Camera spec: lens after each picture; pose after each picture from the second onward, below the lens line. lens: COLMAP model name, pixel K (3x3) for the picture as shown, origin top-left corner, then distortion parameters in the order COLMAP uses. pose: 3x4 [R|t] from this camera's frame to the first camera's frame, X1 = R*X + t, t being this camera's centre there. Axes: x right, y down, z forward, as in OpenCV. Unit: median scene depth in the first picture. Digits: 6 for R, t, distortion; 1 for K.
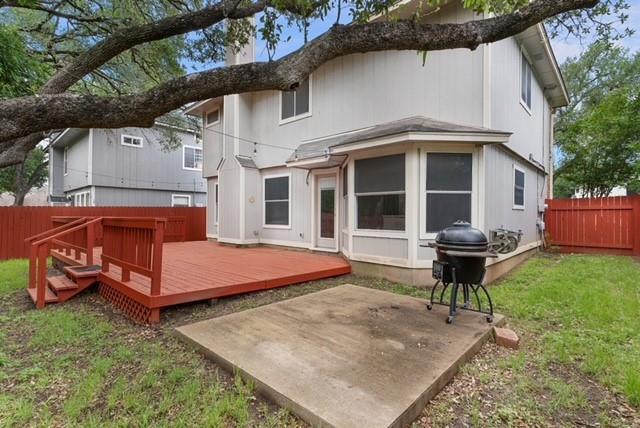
lens RADIAL K [[313.0, 0, 320.0], [0, 313.0, 214.0], [0, 0, 1]] dist [0.004991, 0.000673]
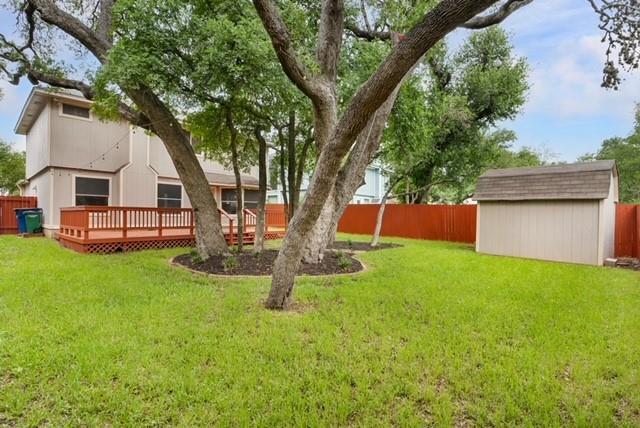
lens RADIAL K [[313.0, 0, 320.0], [0, 313.0, 214.0], [0, 0, 1]] dist [0.004991, 0.000673]
pose [[-0.003884, -0.000406, 0.999992, -1.499894], [-0.021446, 0.999770, 0.000323, 0.018020], [-0.999762, -0.021444, -0.003892, 0.015866]]
